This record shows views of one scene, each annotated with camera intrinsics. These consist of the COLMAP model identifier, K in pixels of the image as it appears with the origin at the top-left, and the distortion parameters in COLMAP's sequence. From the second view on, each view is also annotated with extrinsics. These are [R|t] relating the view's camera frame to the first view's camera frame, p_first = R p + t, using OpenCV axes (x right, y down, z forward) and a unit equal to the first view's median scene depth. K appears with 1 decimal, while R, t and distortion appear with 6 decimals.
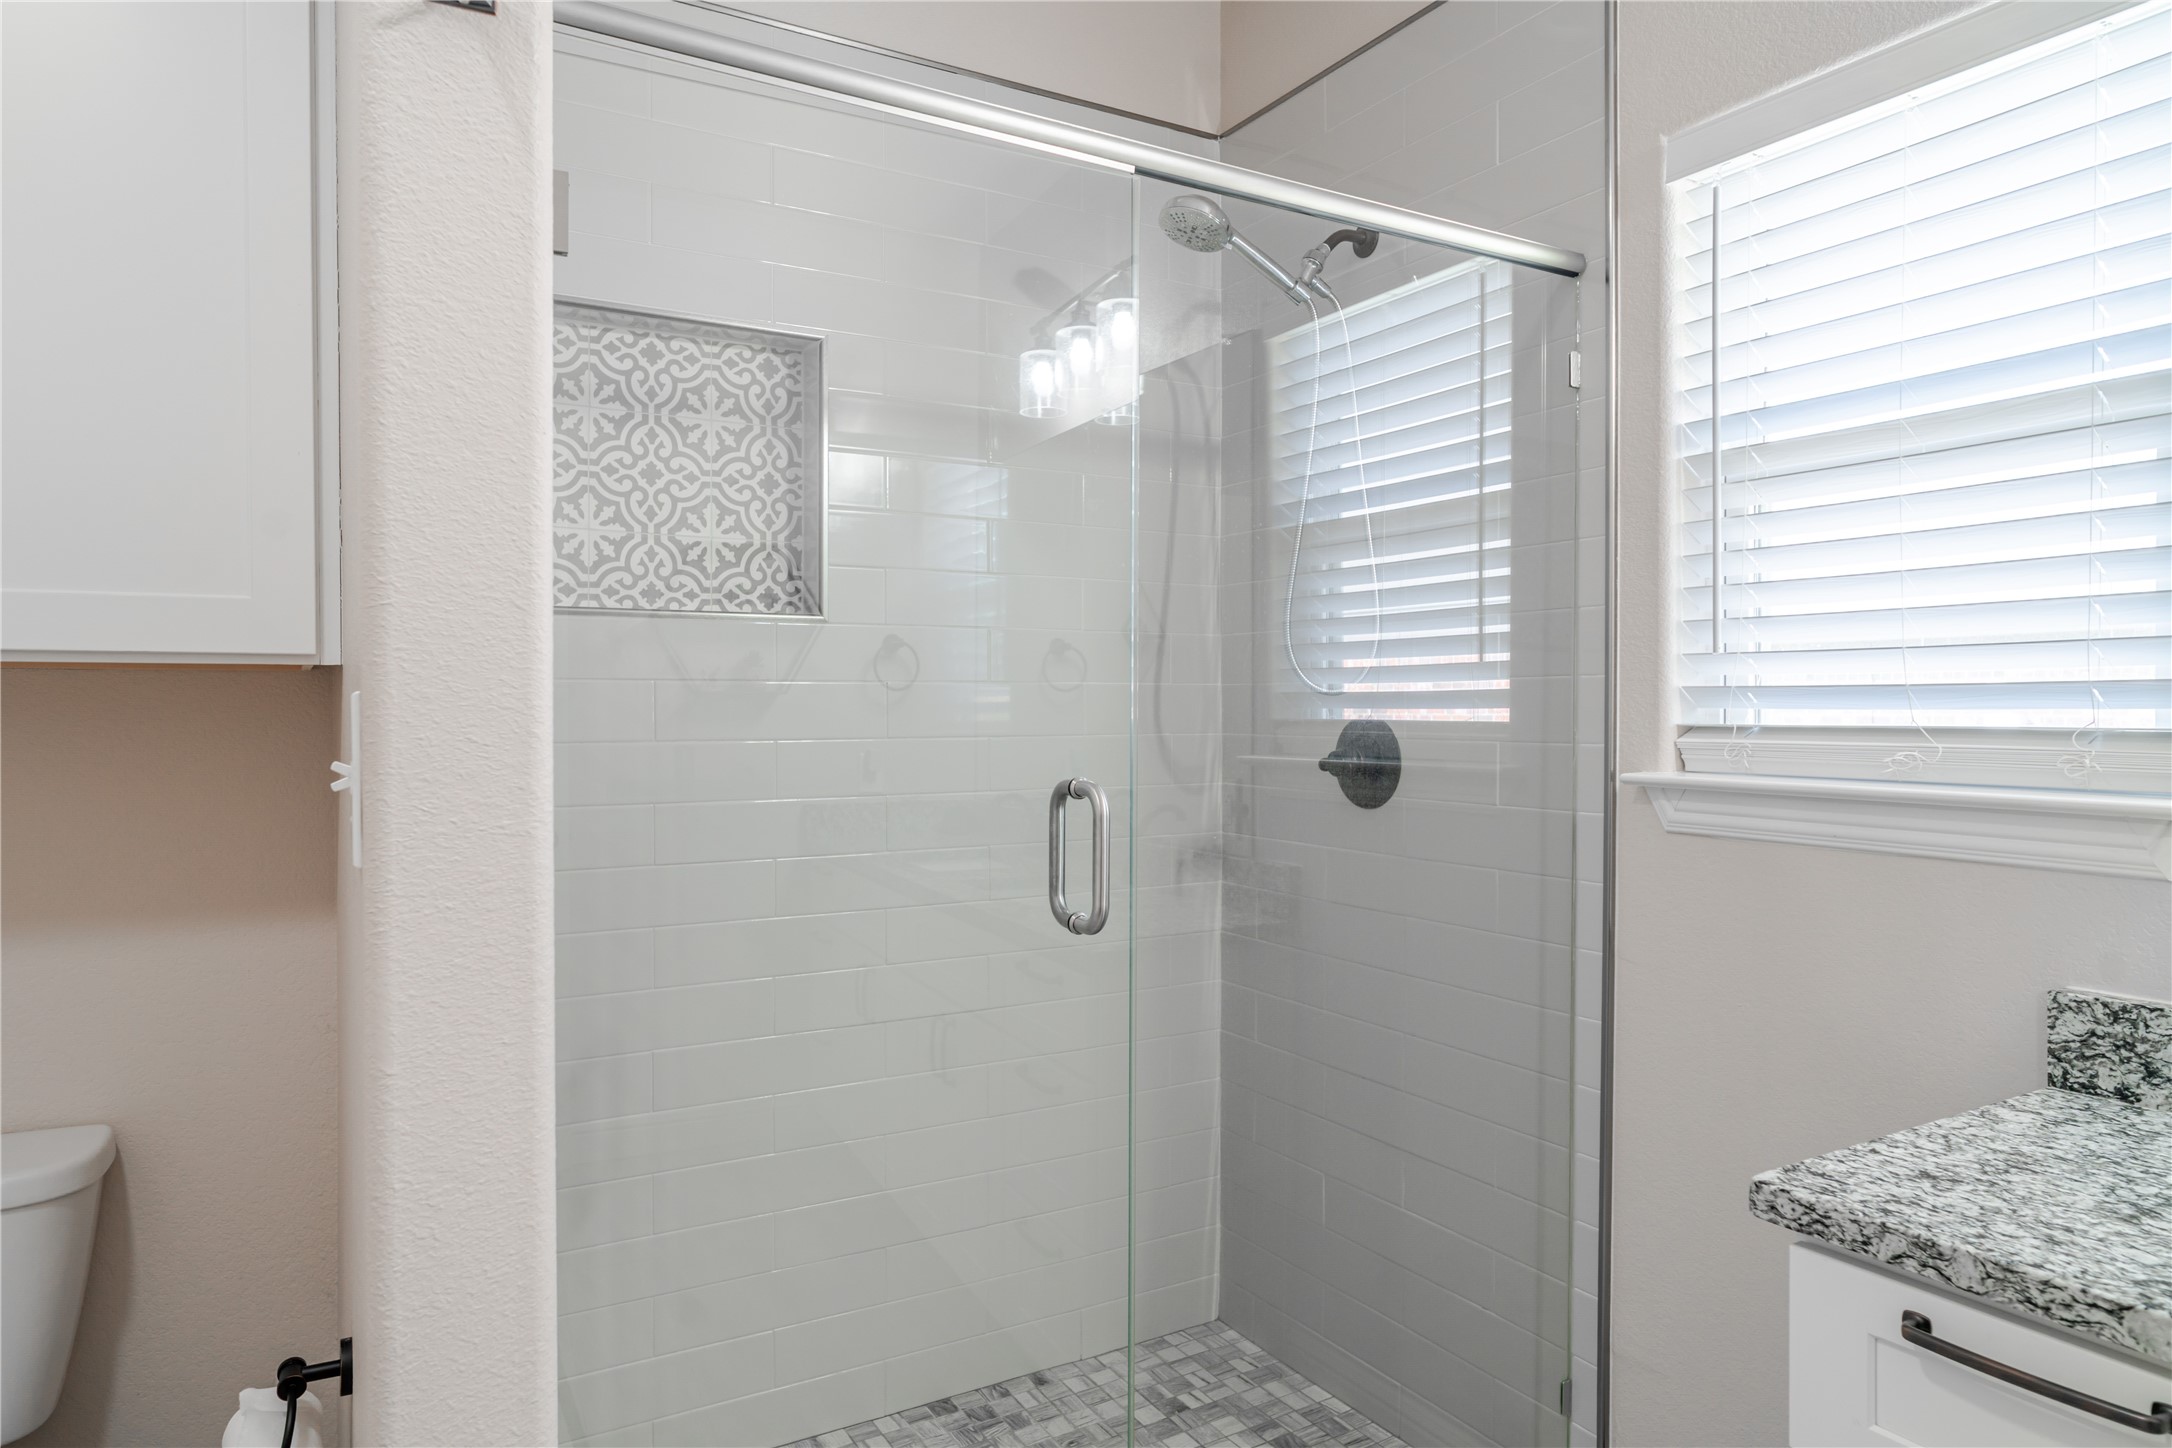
lens RADIAL K [[1312.8, 0, 1058.2], [0, 1312.8, 720.6], [0, 0, 1]] dist [-0.014383, 0.012591]
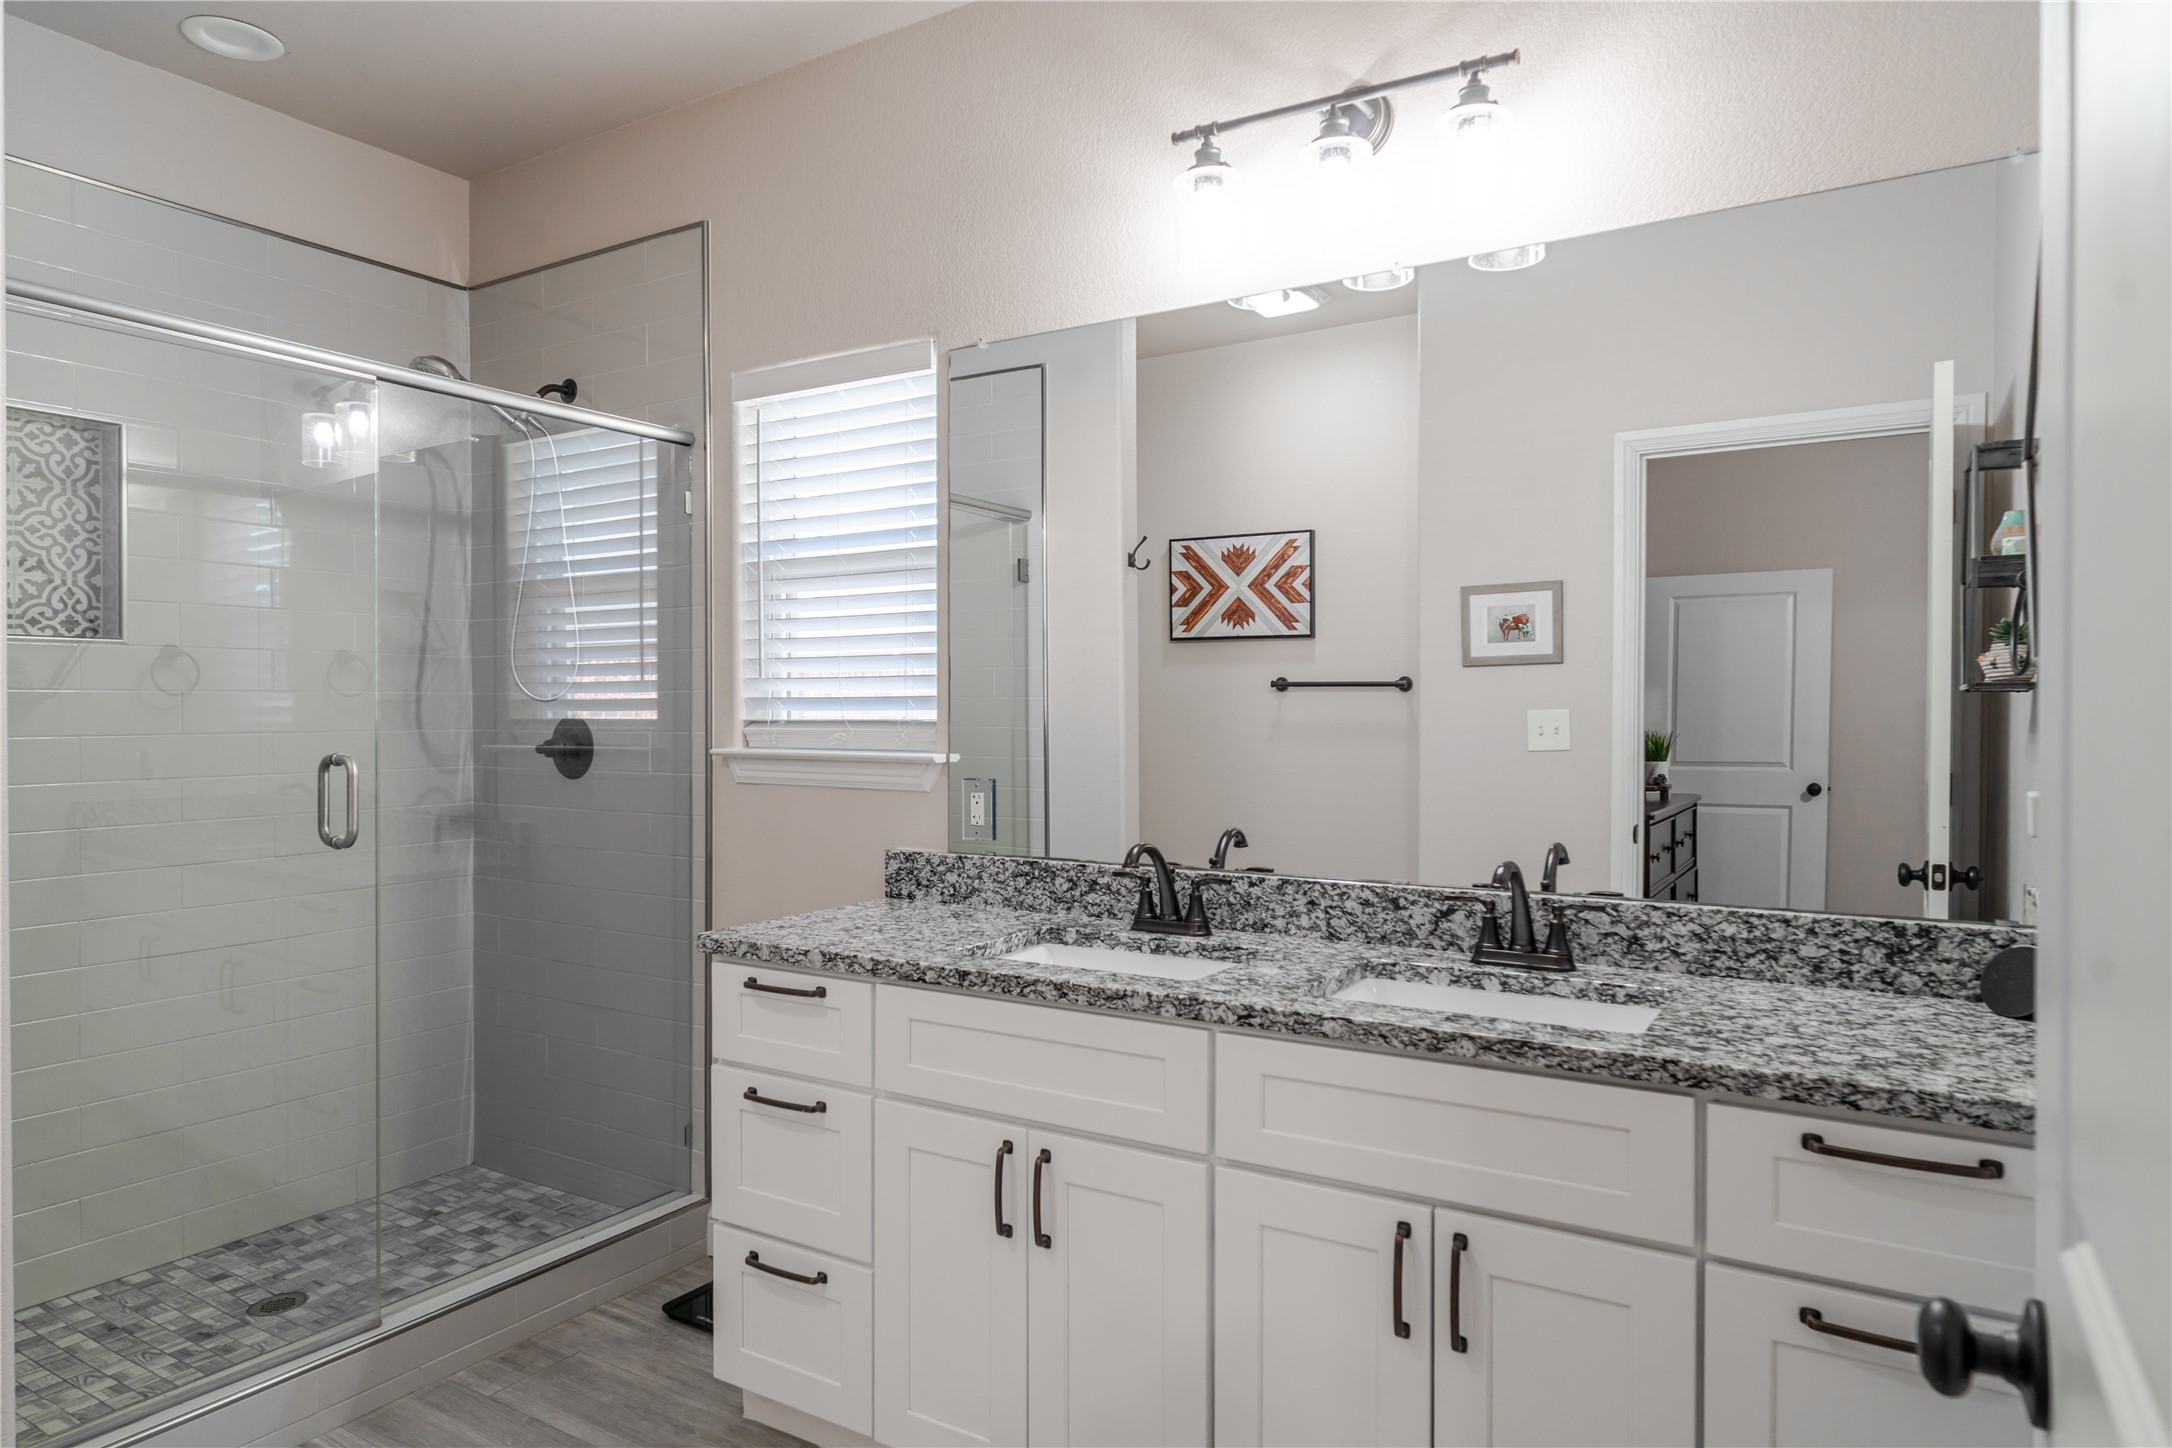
lens RADIAL K [[1312.8, 0, 1058.2], [0, 1312.8, 720.6], [0, 0, 1]] dist [-0.014383, 0.012591]
pose [[0.882835, -0.004843, 0.469657, 0.027428], [0.006276, 0.999979, -0.001486, 0.007364], [-0.469640, 0.004259, 0.882848, -0.553228]]
